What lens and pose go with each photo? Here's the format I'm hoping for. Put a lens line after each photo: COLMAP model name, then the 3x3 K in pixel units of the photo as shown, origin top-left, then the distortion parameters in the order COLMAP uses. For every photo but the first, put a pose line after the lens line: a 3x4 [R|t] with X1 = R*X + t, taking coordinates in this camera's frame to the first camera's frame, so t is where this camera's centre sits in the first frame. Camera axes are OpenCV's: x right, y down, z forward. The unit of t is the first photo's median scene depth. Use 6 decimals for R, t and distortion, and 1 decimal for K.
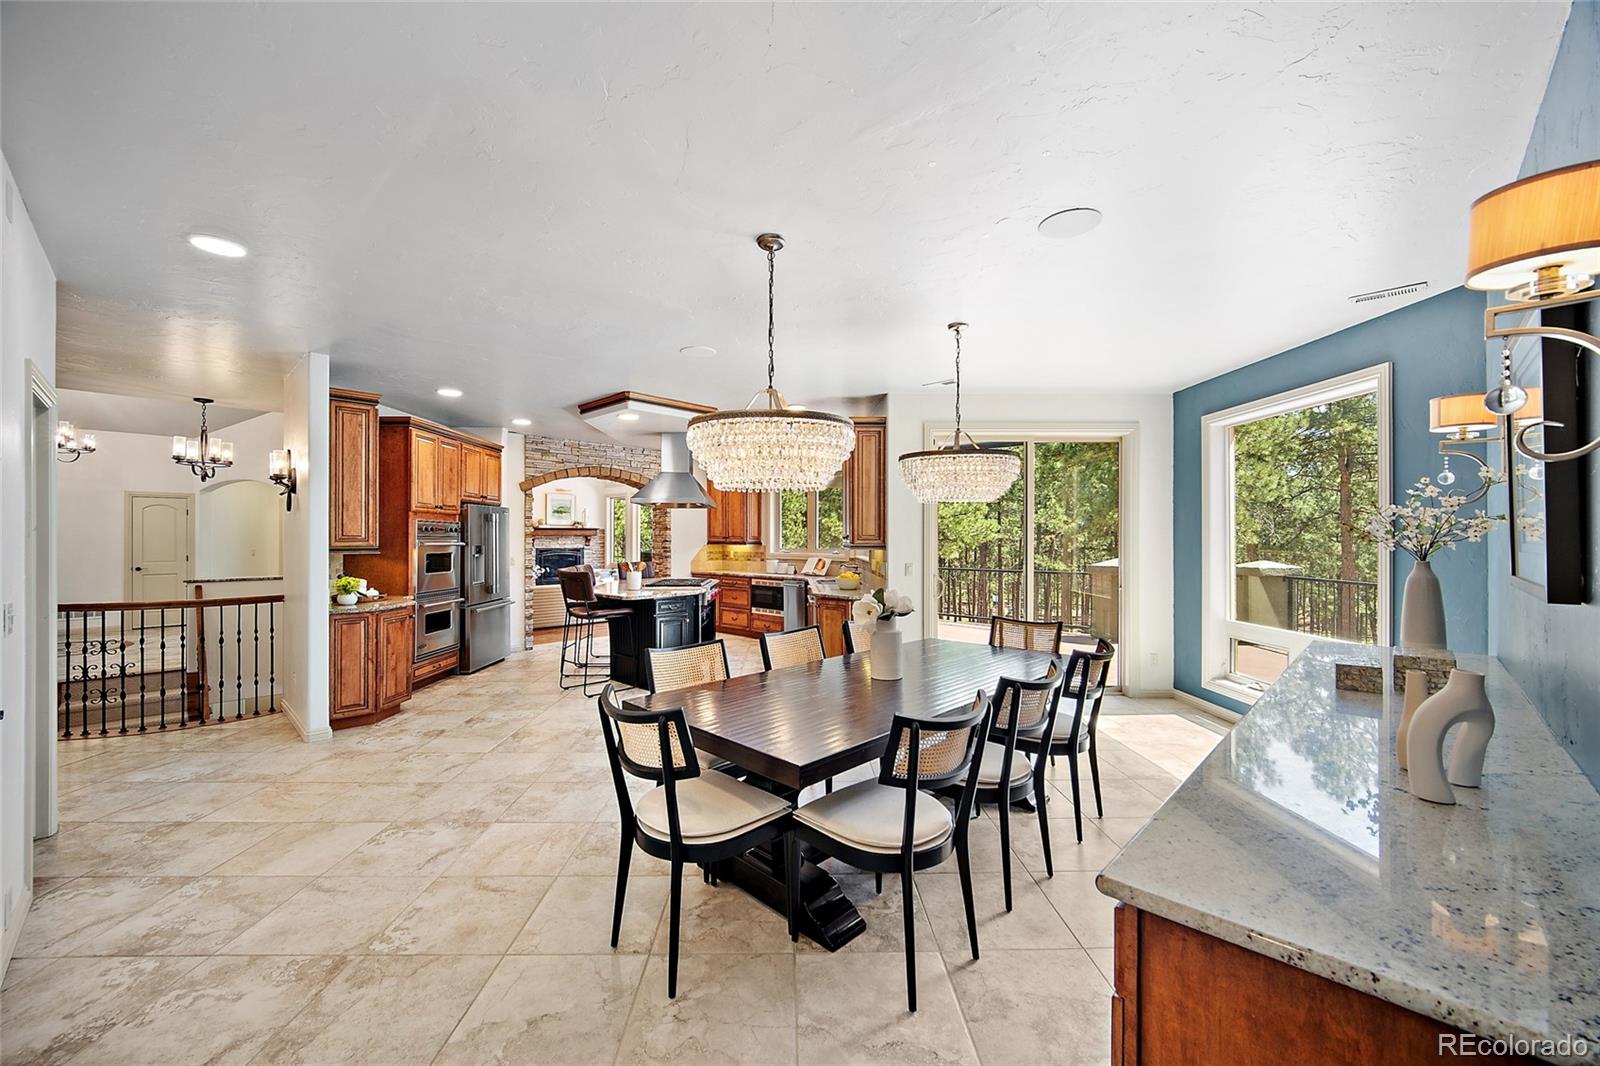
lens RADIAL K [[633.4, 0, 791.4], [0, 633.4, 531.2], [0, 0, 1]] dist [0.000708, 0.000023]
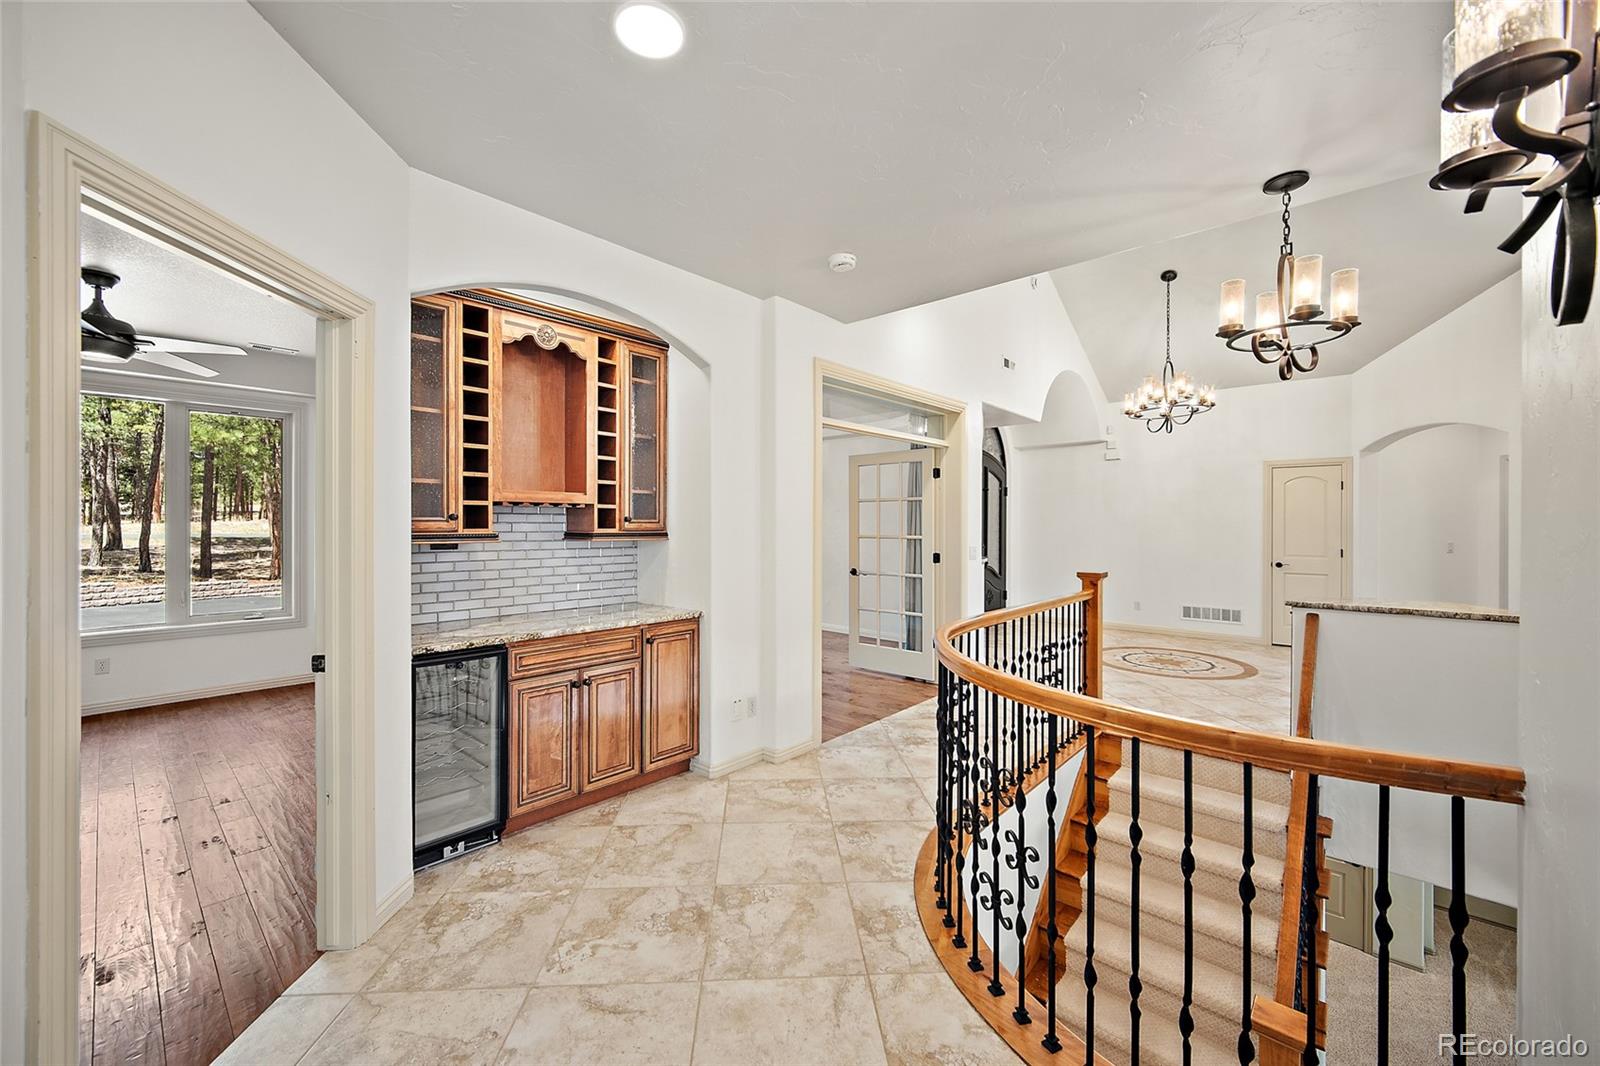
lens RADIAL K [[633.4, 0, 791.4], [0, 633.4, 531.2], [0, 0, 1]] dist [0.000708, 0.000023]
pose [[0.049930, 0.009488, -0.998708, -0.457874], [0.008116, 0.999918, 0.009905, 0.011866], [0.998720, -0.008600, 0.049848, 0.566902]]
